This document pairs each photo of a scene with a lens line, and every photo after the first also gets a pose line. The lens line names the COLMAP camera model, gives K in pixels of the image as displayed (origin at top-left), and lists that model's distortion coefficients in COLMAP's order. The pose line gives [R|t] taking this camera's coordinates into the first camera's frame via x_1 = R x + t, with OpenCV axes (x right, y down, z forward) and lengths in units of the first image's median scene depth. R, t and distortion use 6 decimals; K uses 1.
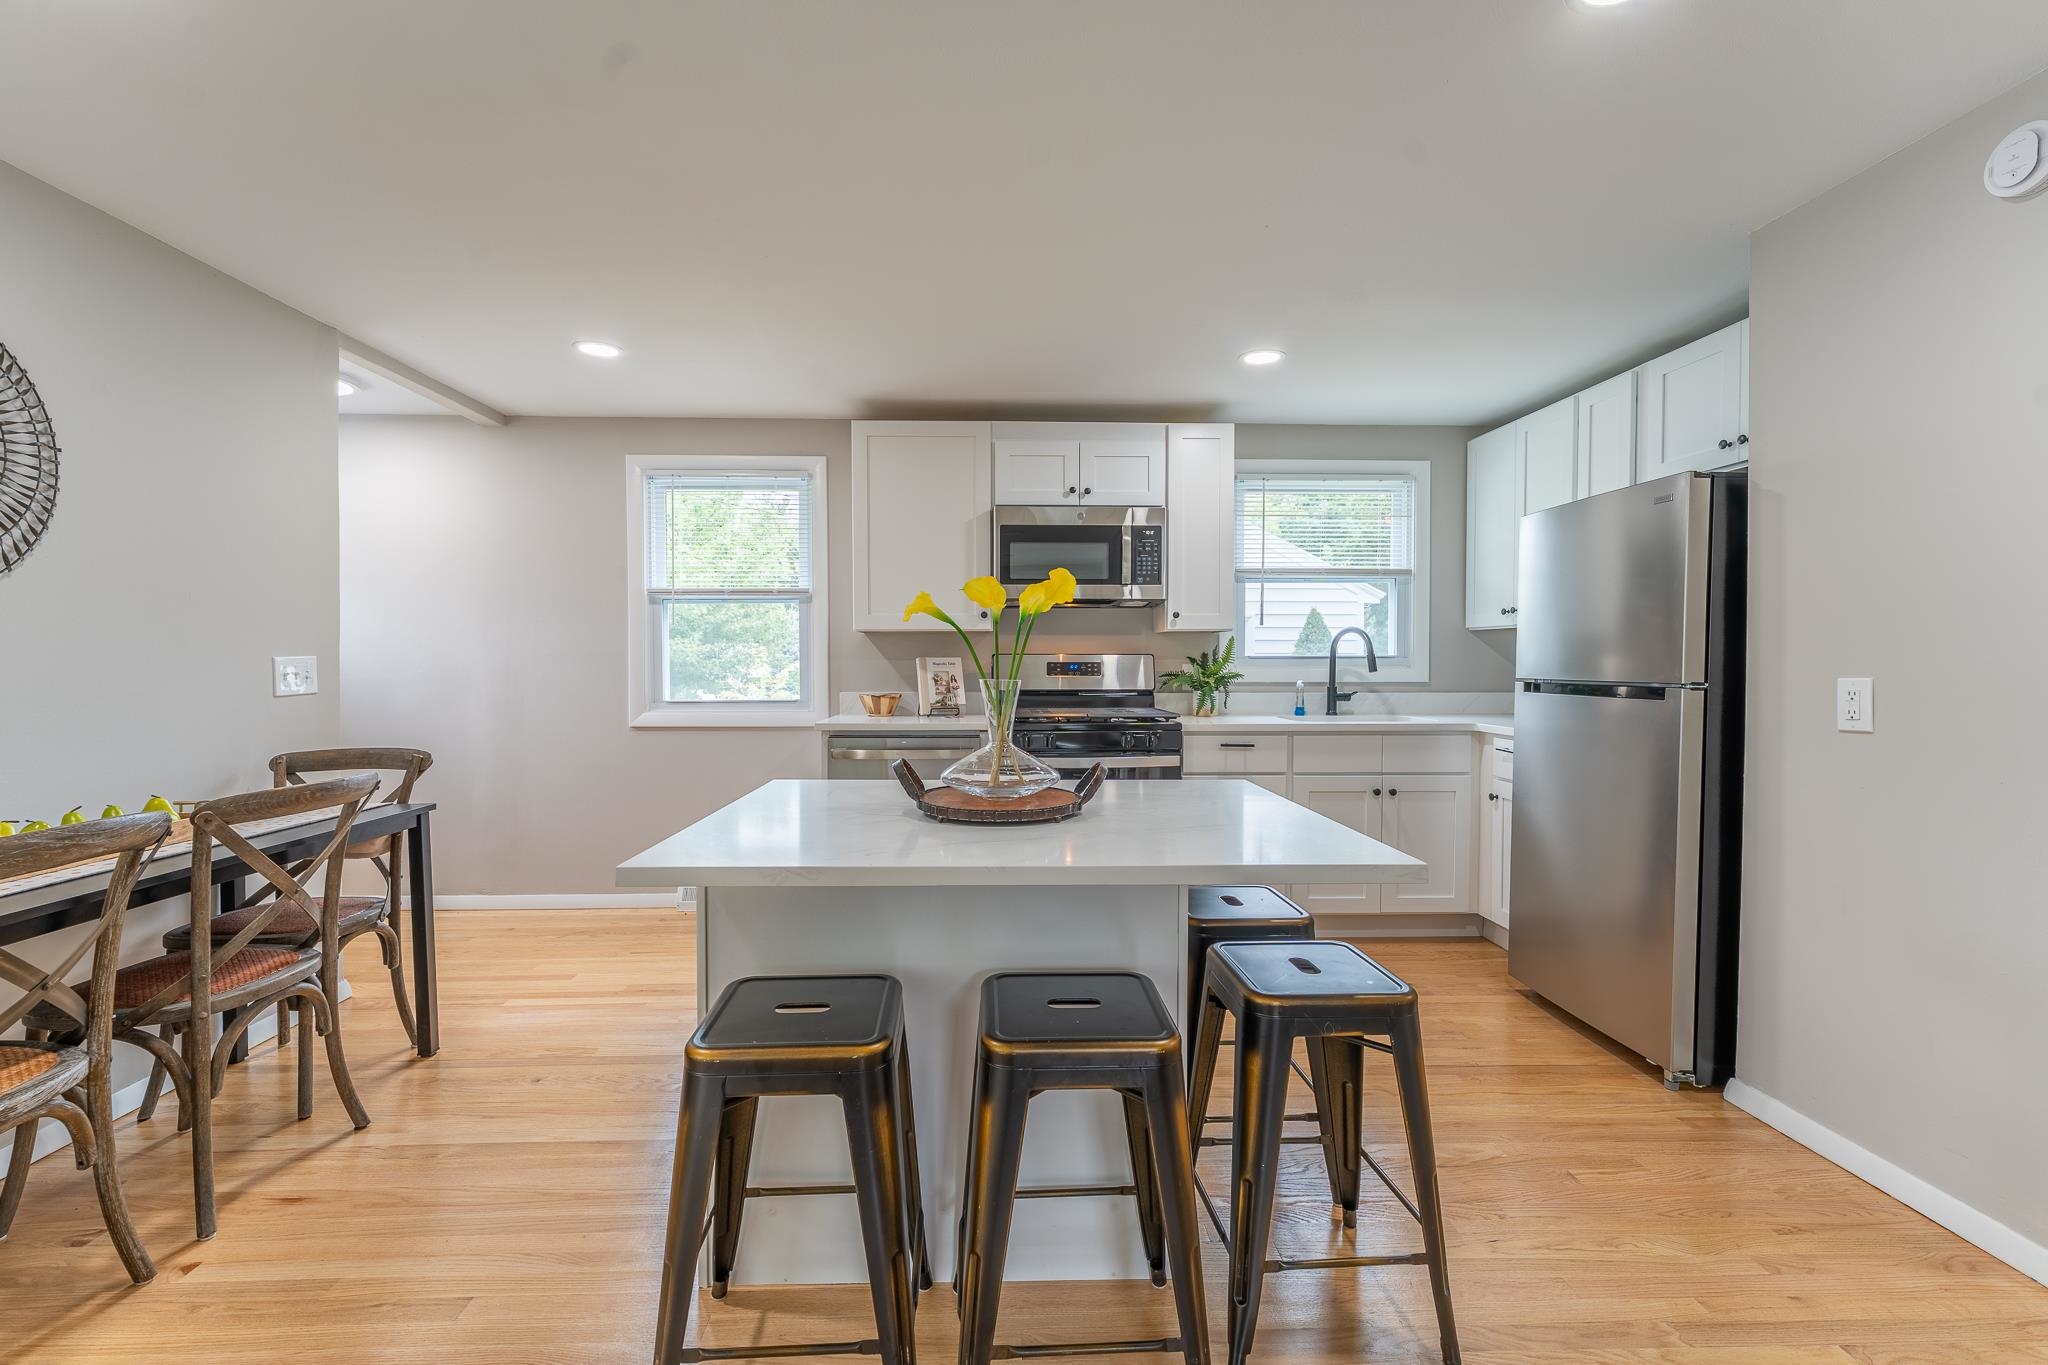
lens RADIAL K [[852.9, 0, 1020.5], [0, 852.9, 676.2], [0, 0, 1]] dist [-0.001018, -0.000056]
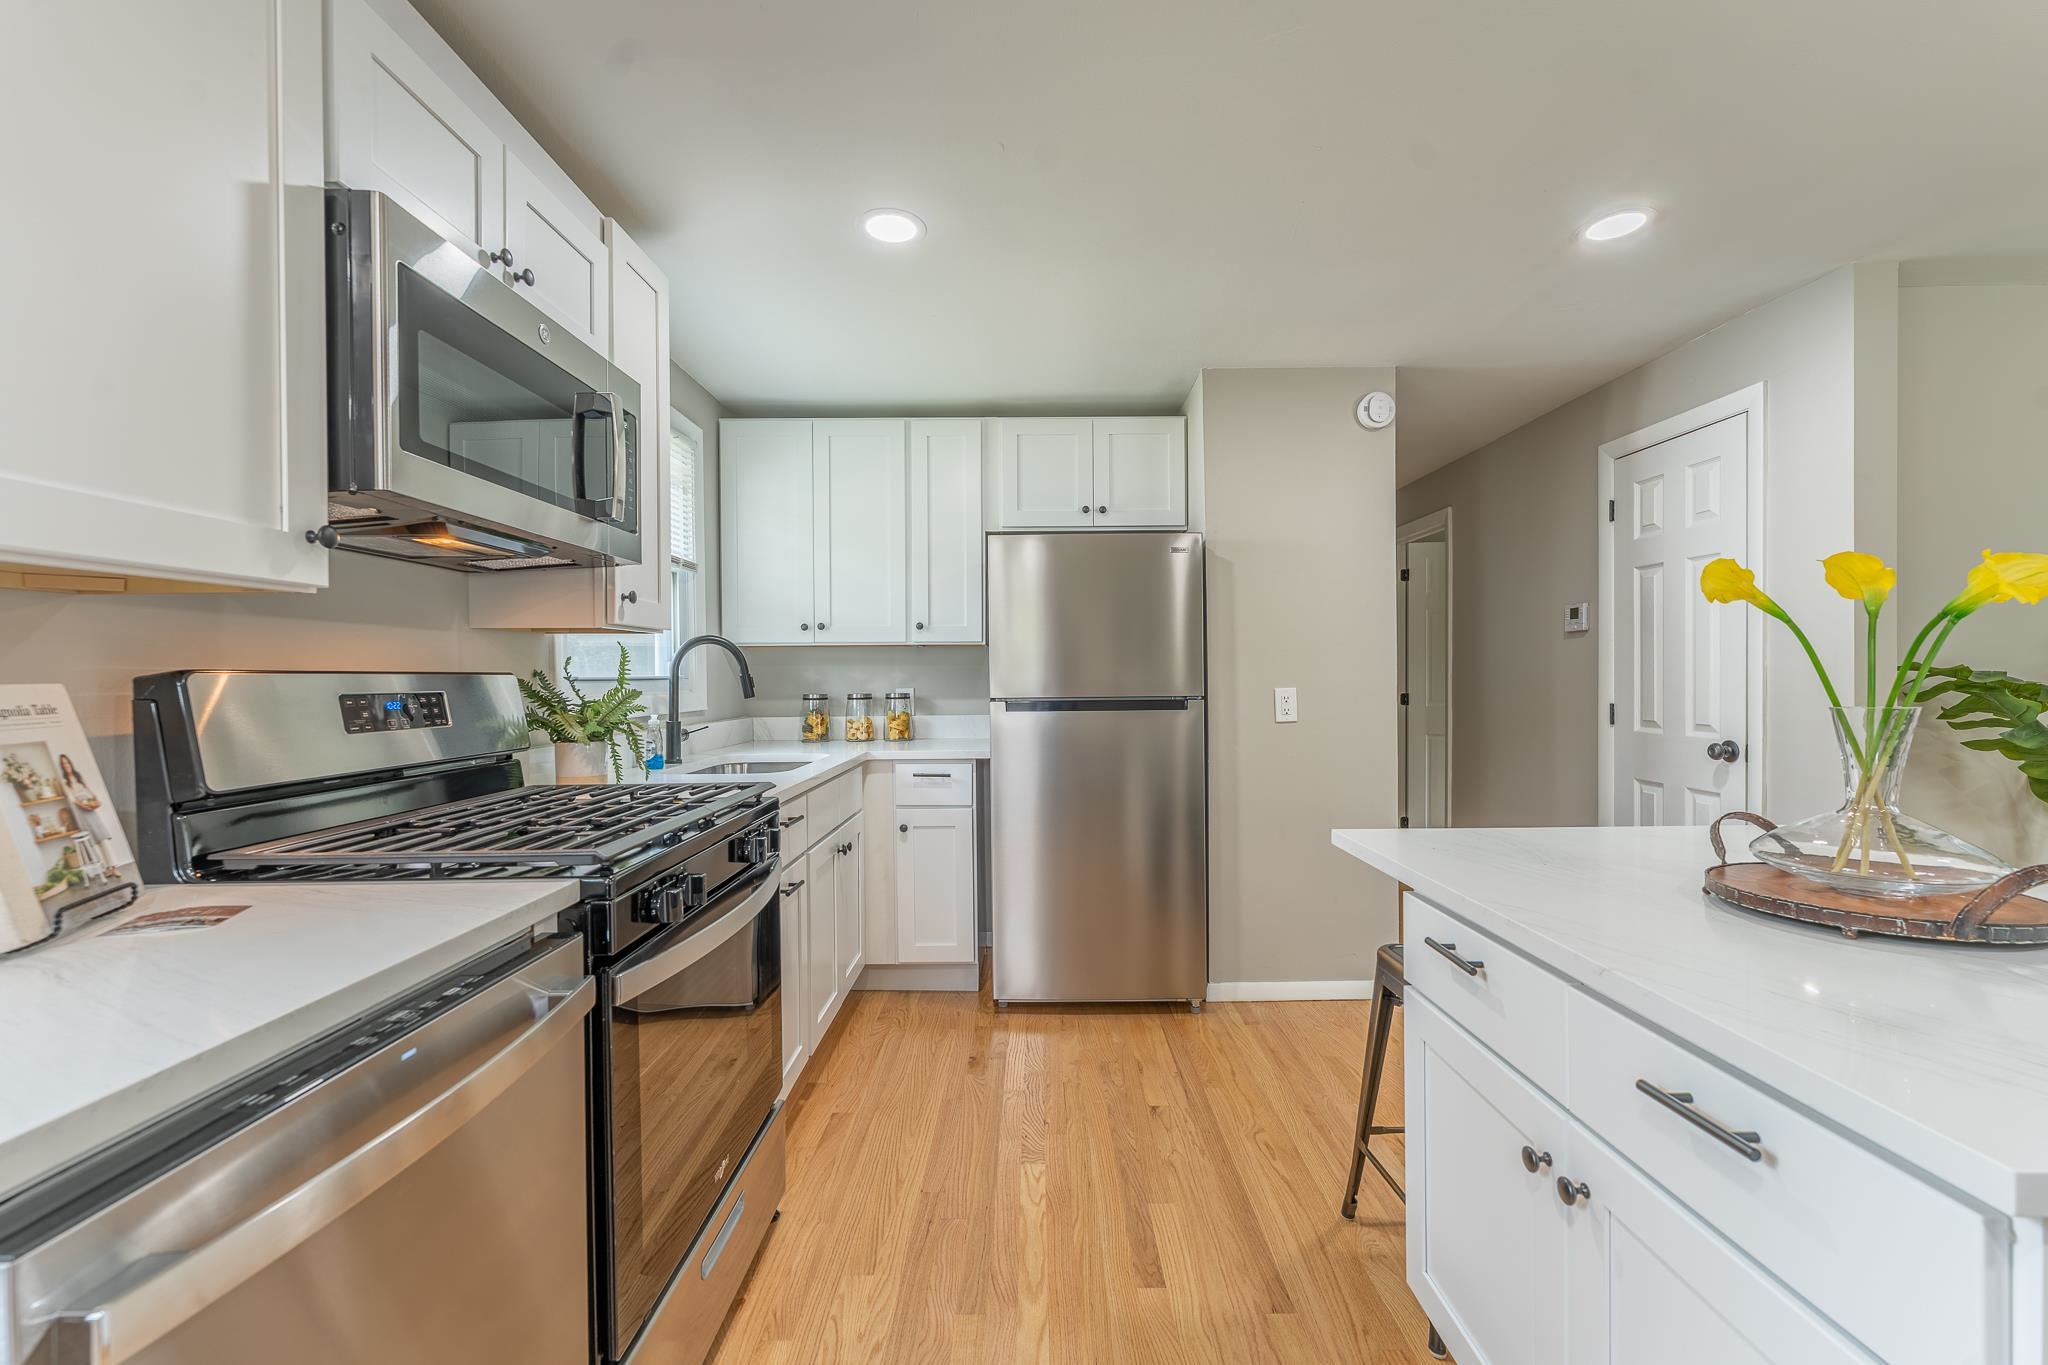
lens RADIAL K [[846.1, 0, 1019.4], [0, 846.1, 686.9], [0, 0, 1]] dist [0.000677, 0.000169]
pose [[0.050099, -0.013011, 0.998660, -0.318258], [0.028199, 0.999535, 0.011607, -0.016804], [-0.998346, 0.027580, 0.050443, 0.740212]]
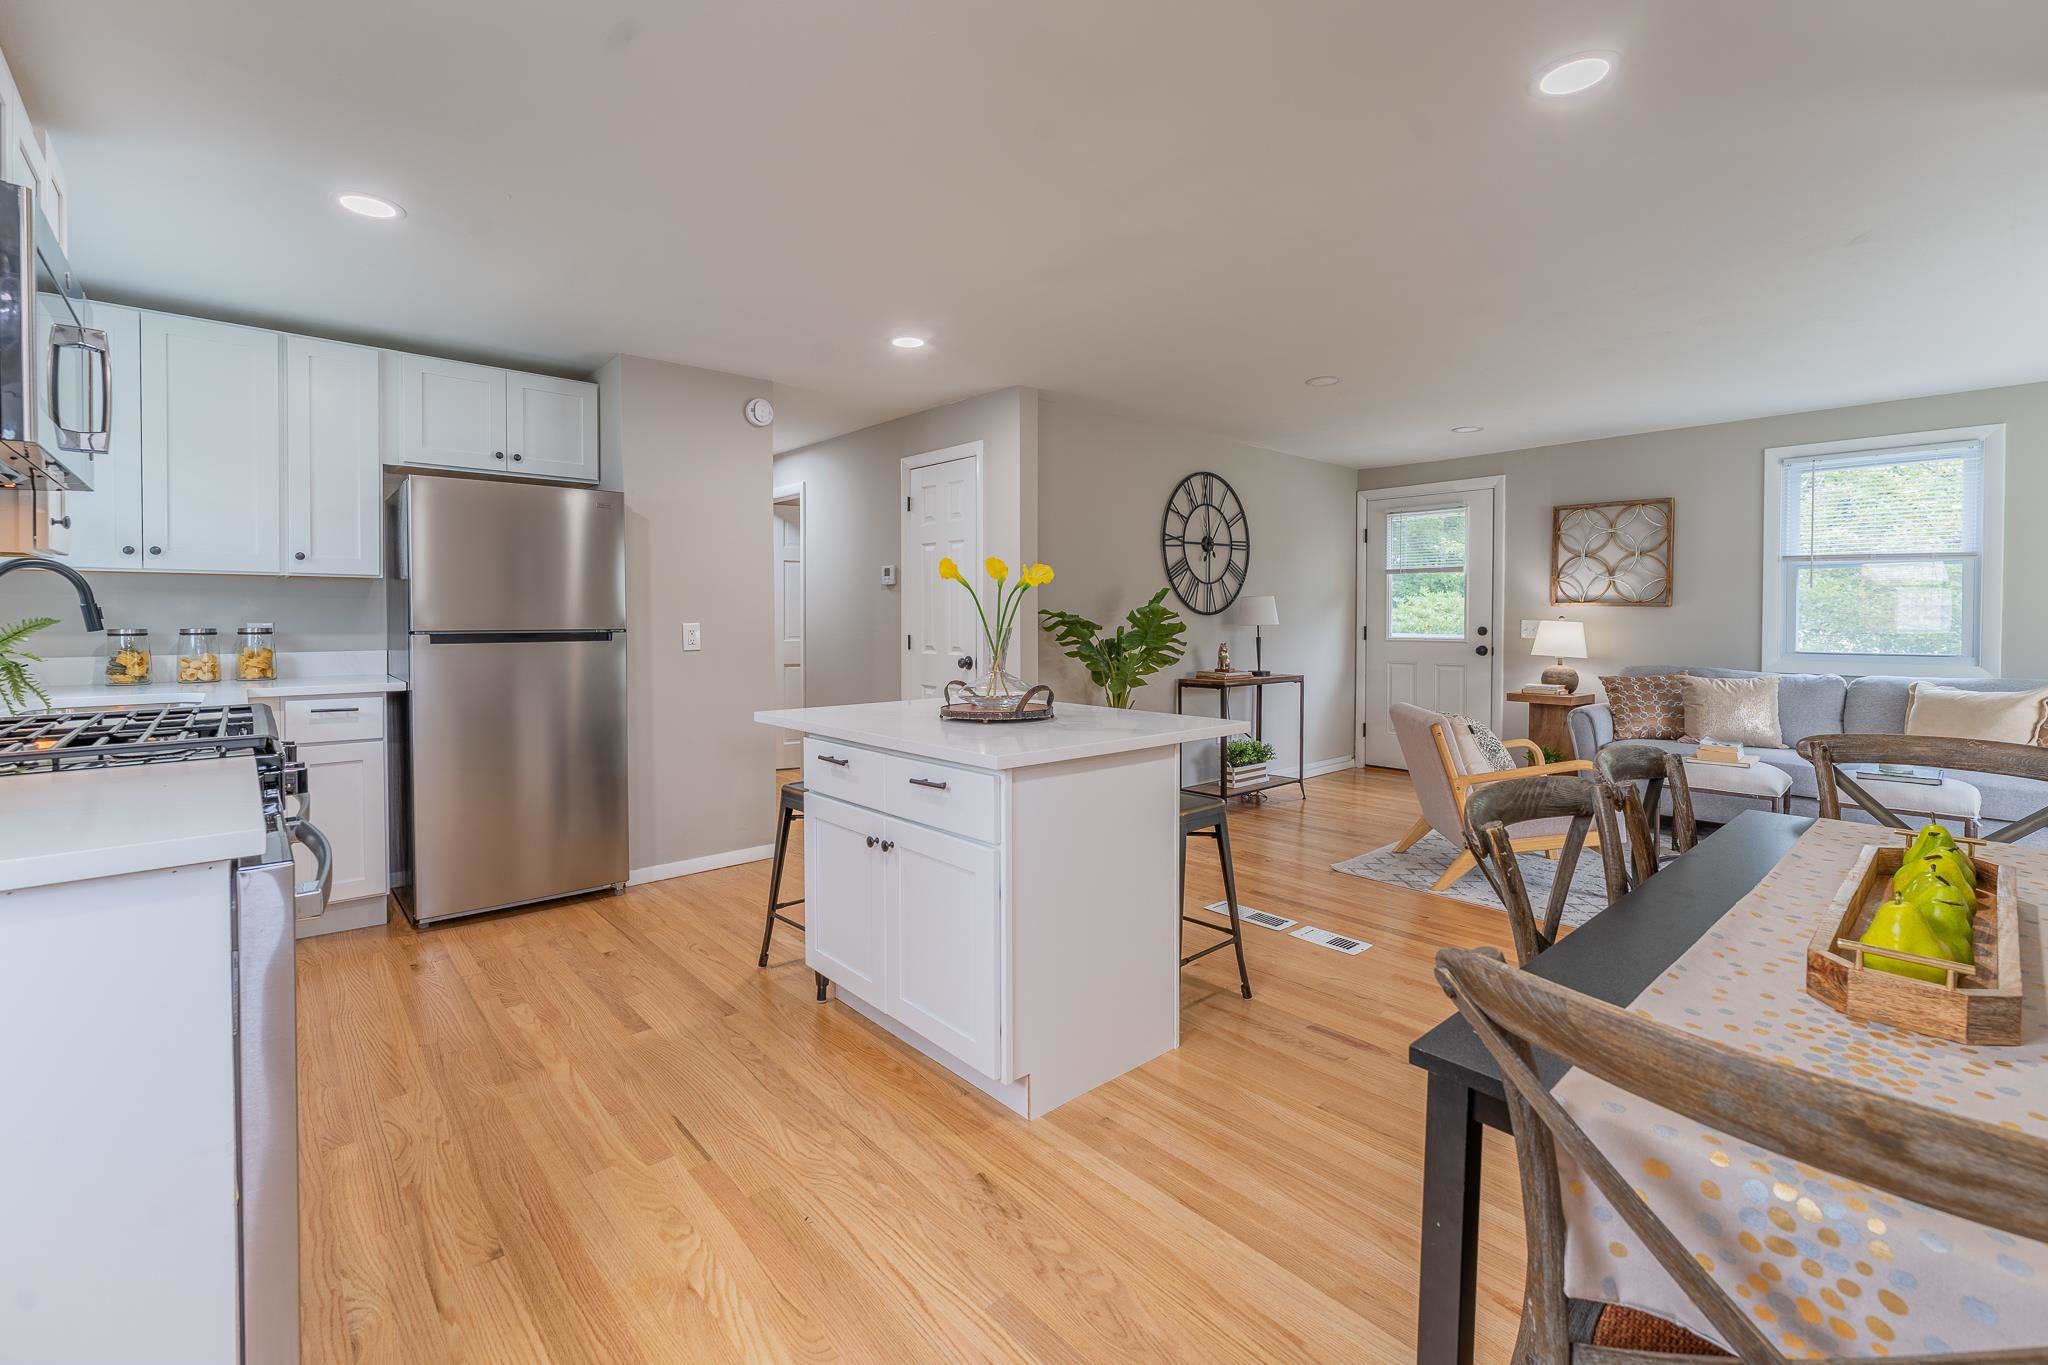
lens RADIAL K [[896.9, 0, 1025.7], [0, 896.9, 633.8], [0, 0, 1]] dist [-0.001885, -0.000194]
pose [[-0.631383, -0.017109, 0.775283, -0.580524], [0.013075, 0.999380, 0.032703, -0.016194], [-0.775361, 0.030785, -0.630767, 0.894397]]
